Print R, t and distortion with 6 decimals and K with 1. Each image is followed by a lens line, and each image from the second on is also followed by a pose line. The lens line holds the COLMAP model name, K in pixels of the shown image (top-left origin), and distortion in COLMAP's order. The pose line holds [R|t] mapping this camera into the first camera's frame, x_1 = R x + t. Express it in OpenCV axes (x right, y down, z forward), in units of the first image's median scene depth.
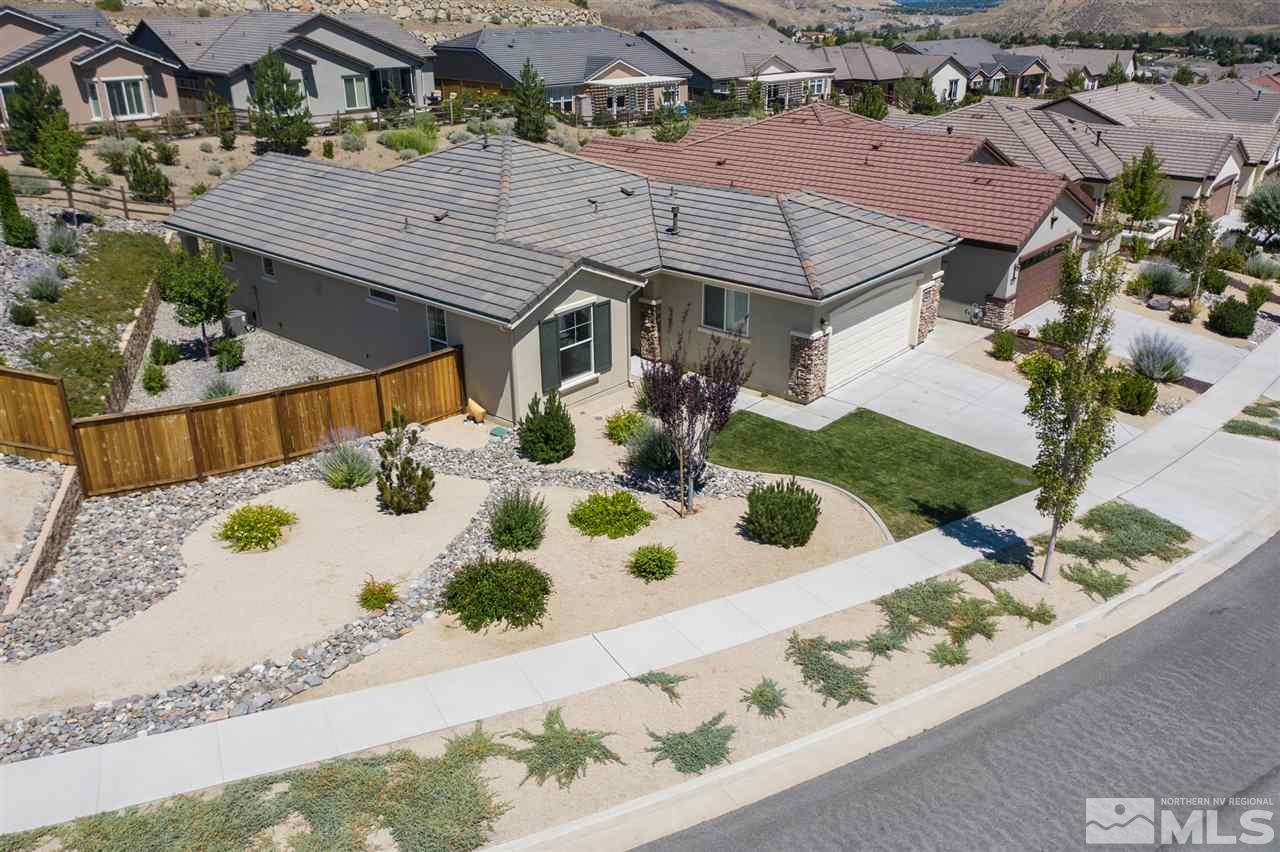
lens RADIAL K [[1006.2, 0, 640.0], [0, 1006.2, 426.0], [0, 0, 1]] dist [-0.003087, 0.002163]
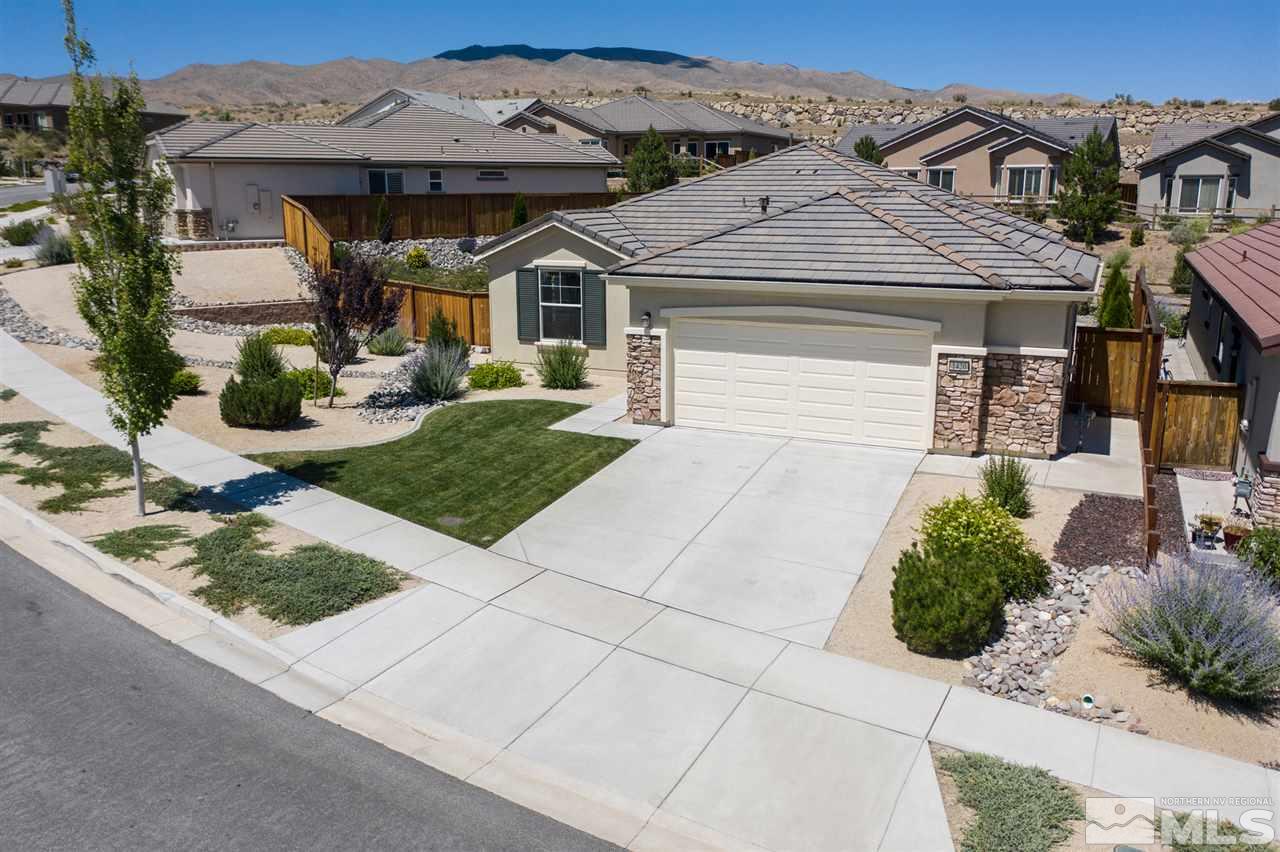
lens RADIAL K [[1006.2, 0, 640.0], [0, 1006.2, 426.0], [0, 0, 1]] dist [-0.003087, 0.002163]
pose [[0.274424, 0.223682, -0.935231, 0.993372], [-0.380496, 0.918452, 0.108020, -0.118096], [0.883127, 0.326209, 0.337155, 0.843812]]
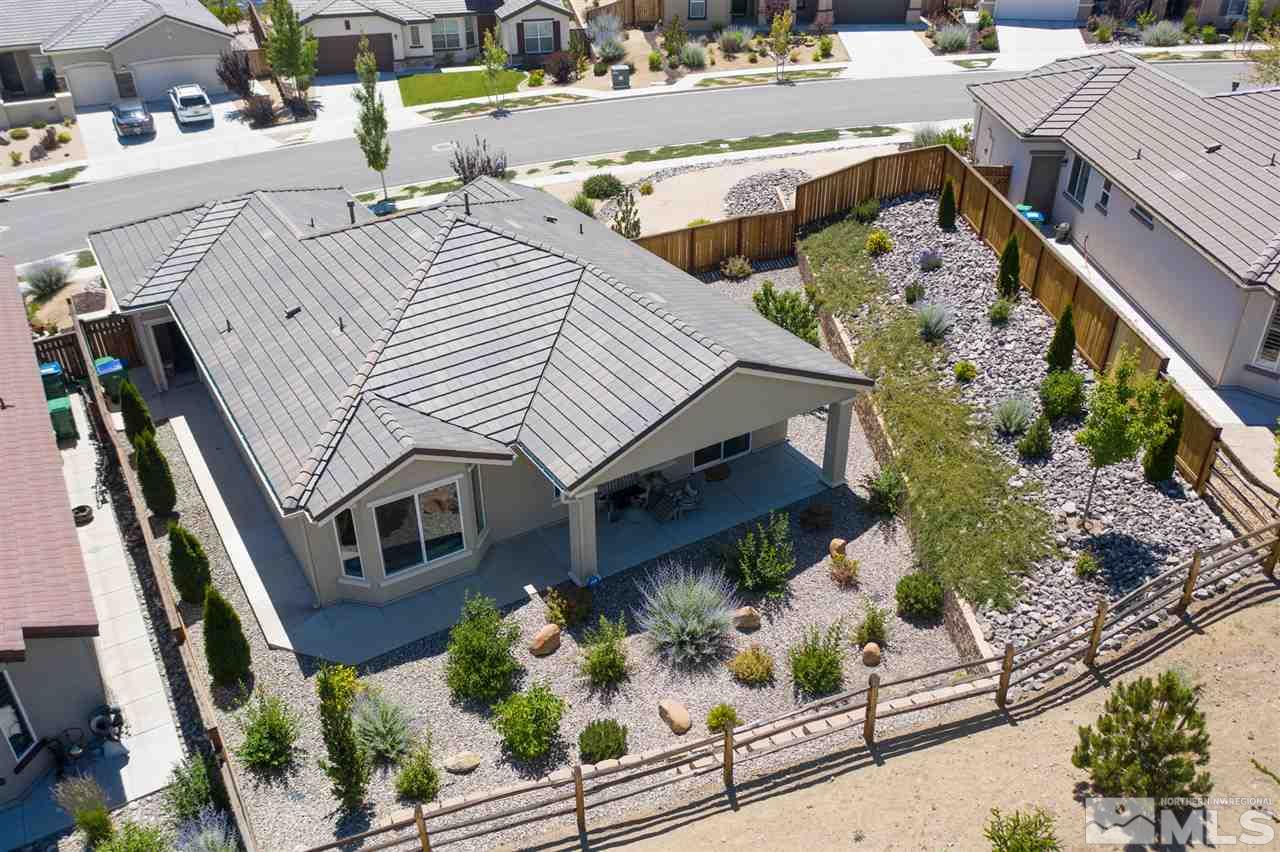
lens RADIAL K [[1006.2, 0, 640.0], [0, 1006.2, 426.0], [0, 0, 1]] dist [-0.003087, 0.002163]
pose [[-0.955450, -0.143809, 0.257747, -0.720419], [0.125208, 0.593315, 0.795173, -1.106961], [-0.267279, 0.792020, -0.548877, 2.094749]]
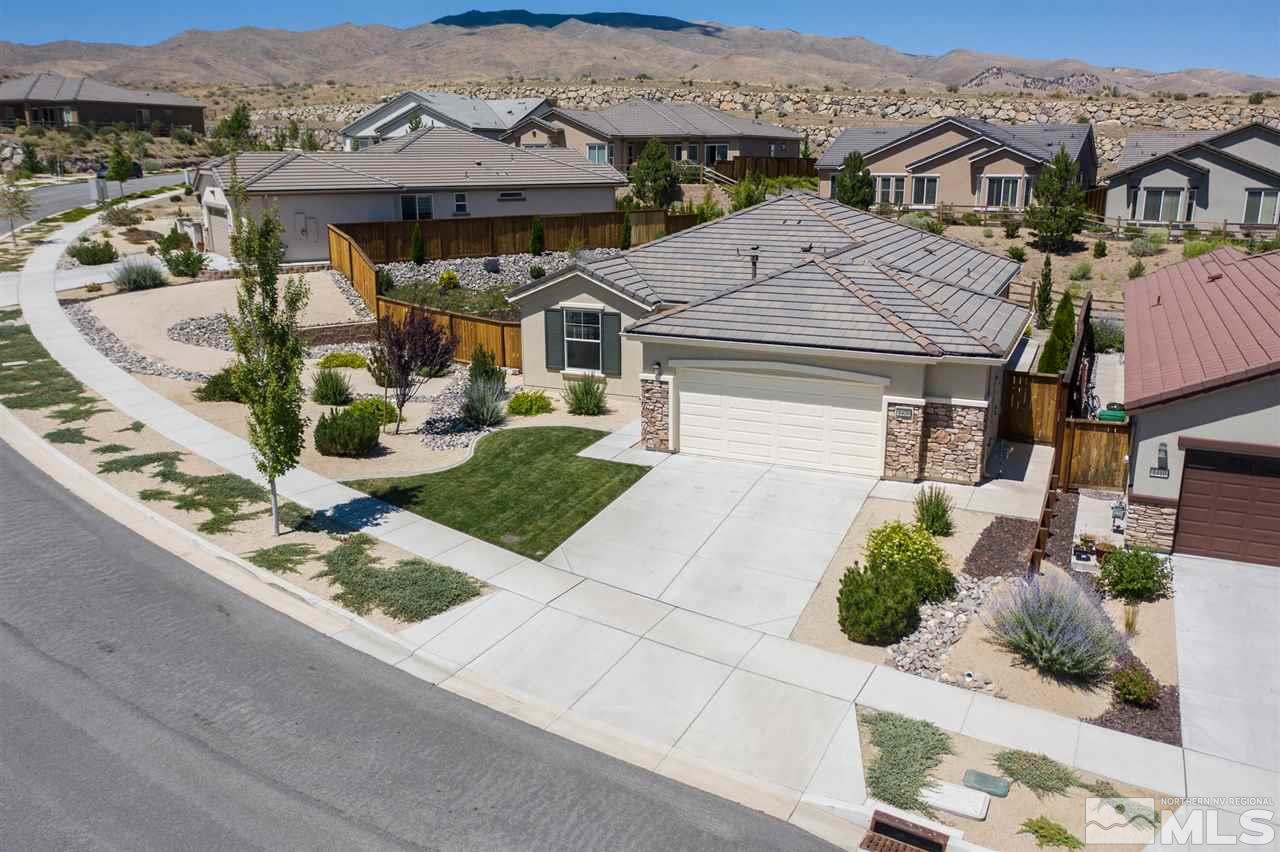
lens RADIAL K [[1003.8, 0, 640.0], [0, 1003.8, 426.0], [0, 0, 1]] dist [-0.001823, 0.000639]
pose [[0.274336, 0.251983, -0.928033, 1.161903], [-0.379460, 0.915113, 0.136302, -0.190132], [0.883601, 0.314759, 0.346666, 0.746834]]
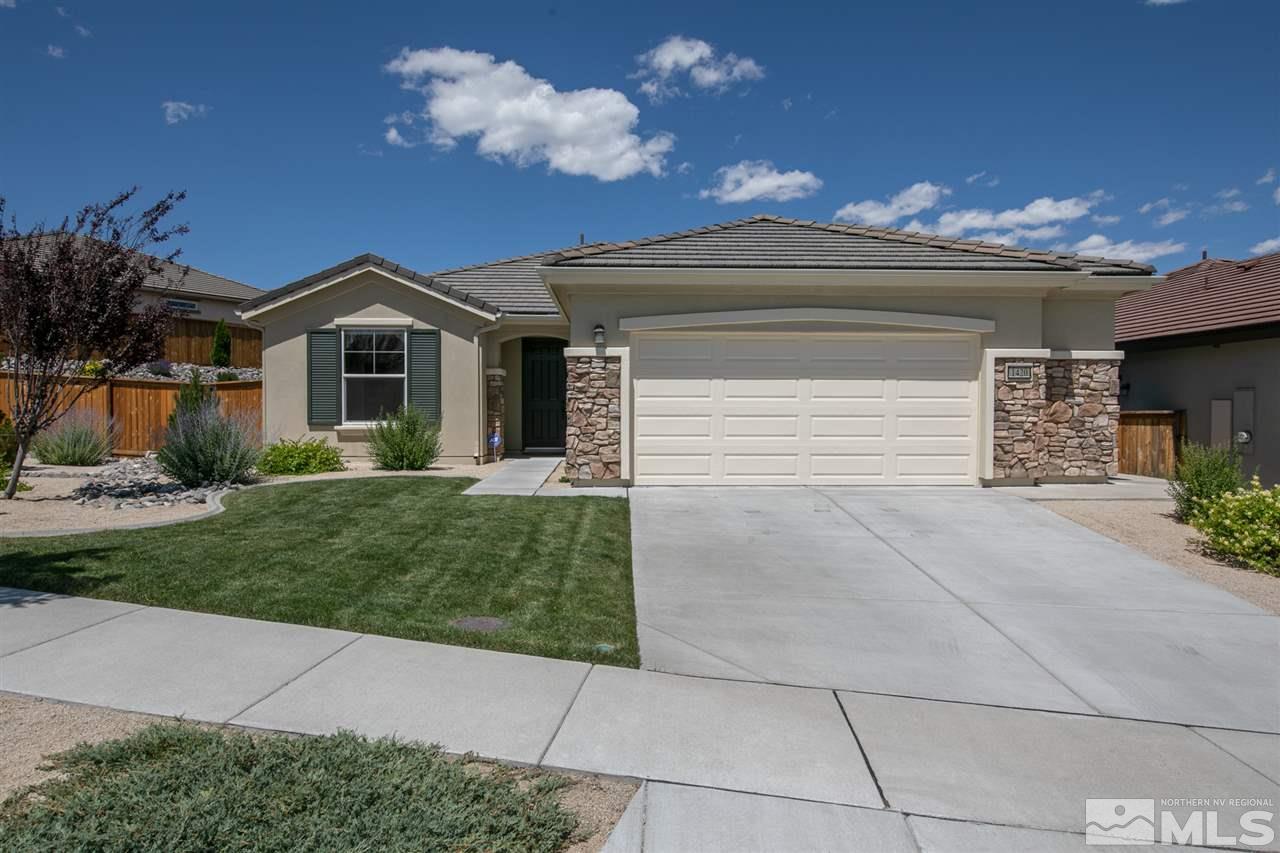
lens RADIAL K [[776.0, 0, 640.0], [0, 776.0, 426.5], [0, 0, 1]] dist [0.018671, 0.000116]
pose [[0.677296, 0.020255, -0.735432, 0.552360], [-0.297431, 0.921829, -0.248530, 0.044416], [0.672908, 0.387068, 0.630375, 0.849421]]
